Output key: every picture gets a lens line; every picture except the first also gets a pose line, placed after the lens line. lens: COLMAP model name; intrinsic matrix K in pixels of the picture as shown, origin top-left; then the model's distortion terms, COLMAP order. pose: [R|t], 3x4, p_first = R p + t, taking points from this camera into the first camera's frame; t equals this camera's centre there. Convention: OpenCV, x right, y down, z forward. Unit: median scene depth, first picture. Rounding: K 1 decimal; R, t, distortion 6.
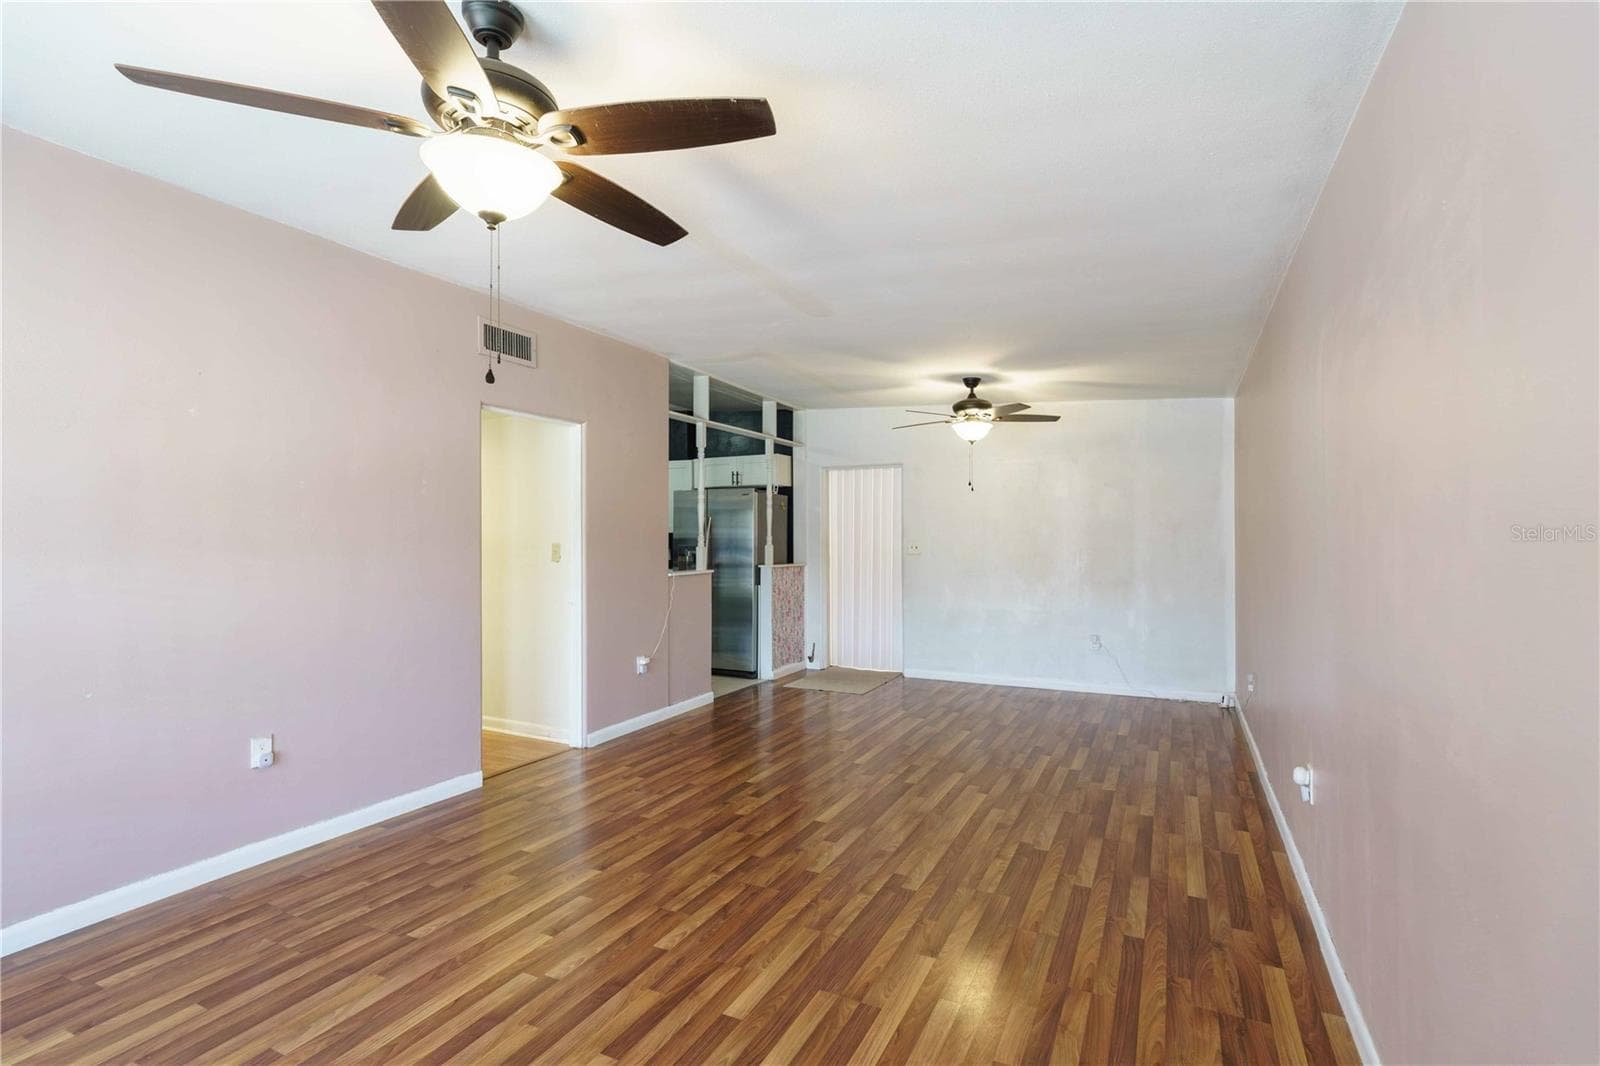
lens RADIAL K [[744.2, 0, 800.0], [0, 744.2, 533.0], [0, 0, 1]] dist [-0.001906, 0.000646]
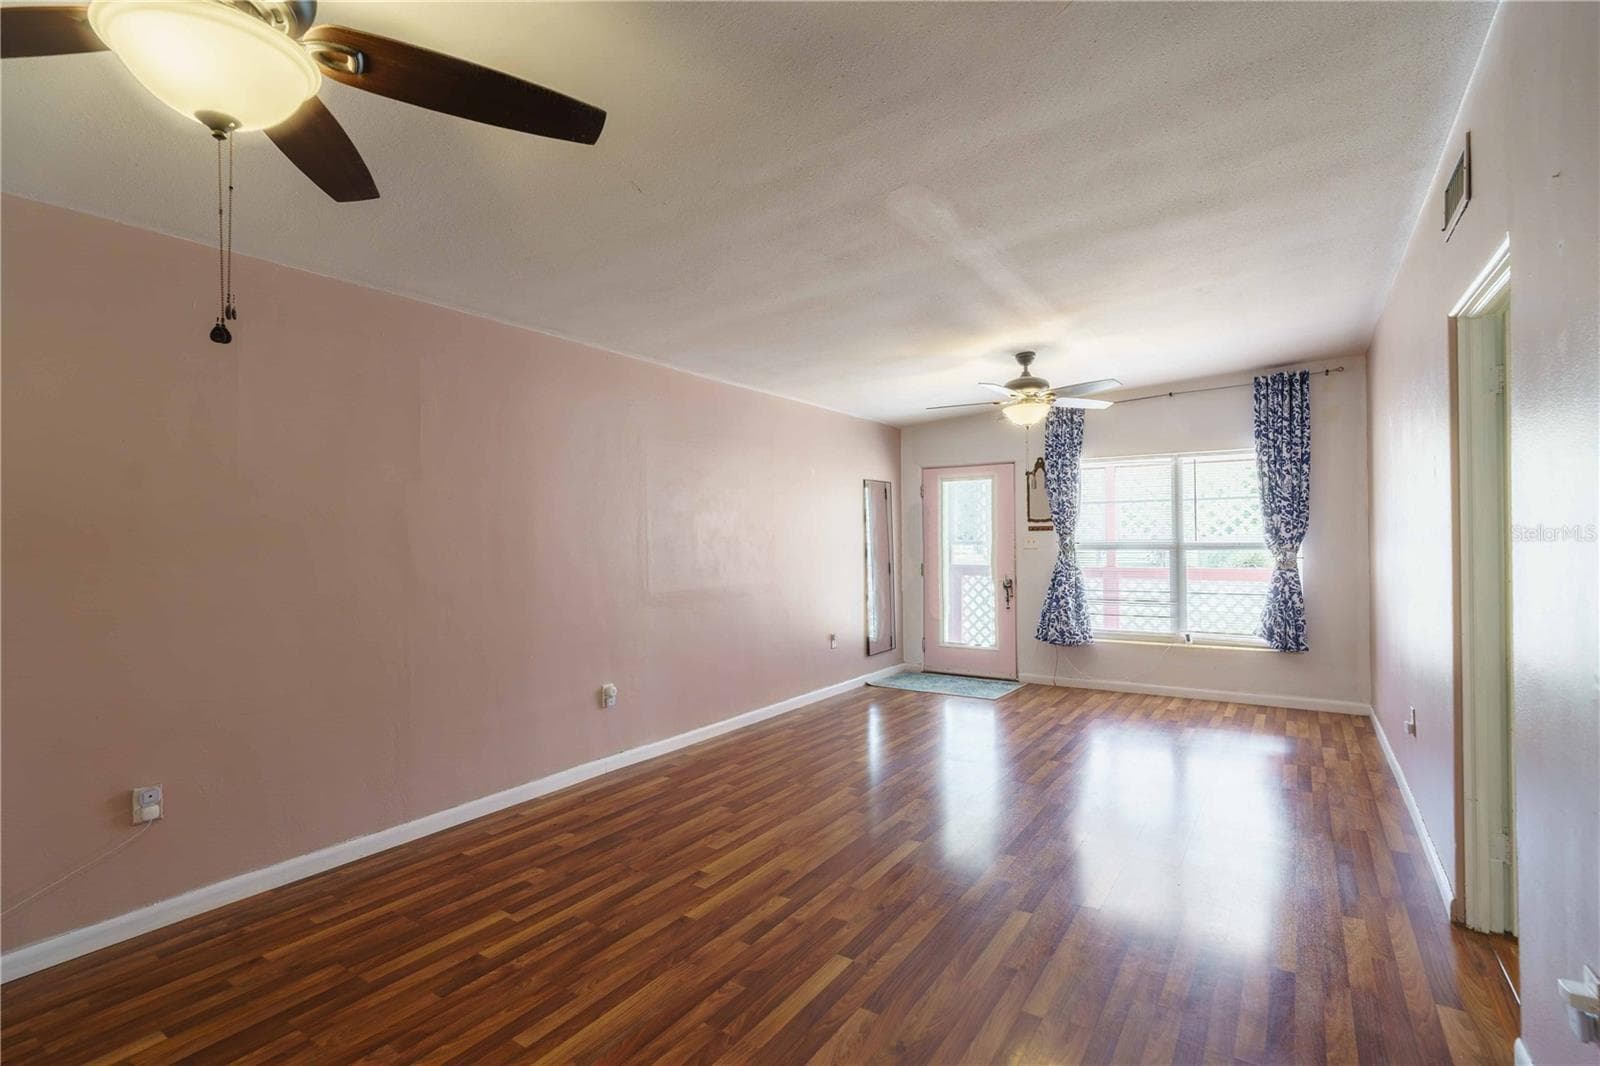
lens RADIAL K [[744.2, 0, 800.0], [0, 744.2, 533.0], [0, 0, 1]] dist [-0.001906, 0.000646]
pose [[-0.991555, 0.017681, 0.128478, 0.025124], [0.015688, 0.999741, -0.016512, 0.007825], [-0.128736, -0.014357, -0.991575, 1.074209]]
